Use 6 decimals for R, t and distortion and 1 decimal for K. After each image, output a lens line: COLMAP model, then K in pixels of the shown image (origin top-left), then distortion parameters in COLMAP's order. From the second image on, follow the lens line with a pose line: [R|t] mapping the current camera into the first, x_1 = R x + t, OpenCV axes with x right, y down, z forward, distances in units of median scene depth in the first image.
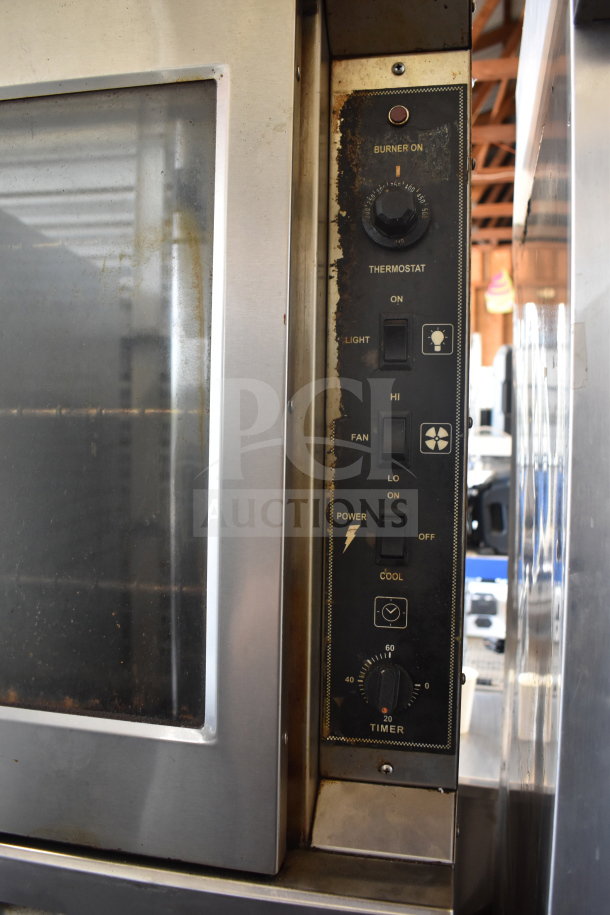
lens RADIAL K [[772.5, 0, 303.4], [0, 772.5, 456.8], [0, 0, 1]] dist [-0.097785, -0.010010]
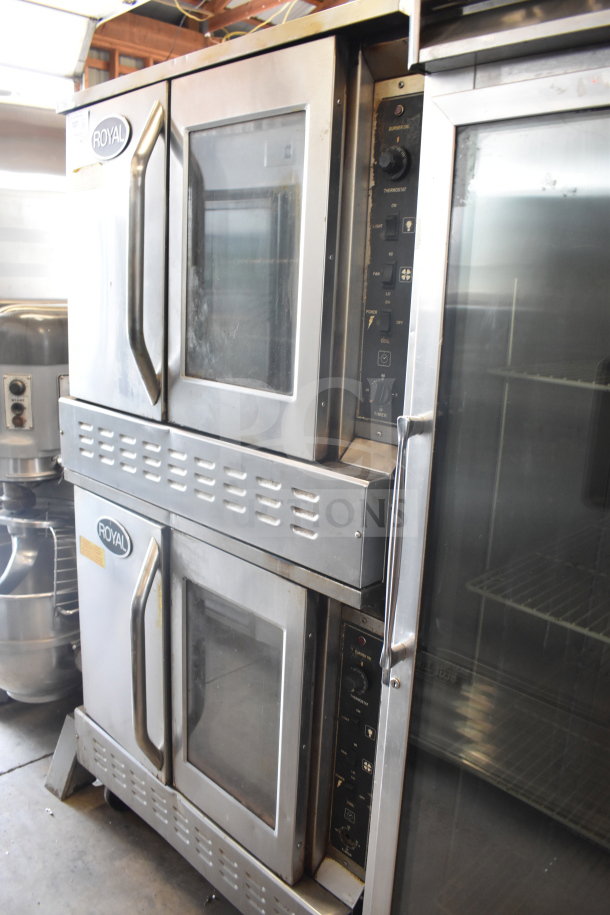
lens RADIAL K [[705.8, 0, 306.4], [0, 705.8, 456.0], [0, 0, 1]] dist [-0.099323, -0.002282]
pose [[0.847018, 0.142489, -0.512111, 0.965961], [-0.041600, 0.978217, 0.203372, 0.080747], [0.529934, -0.150956, 0.834495, -0.769648]]
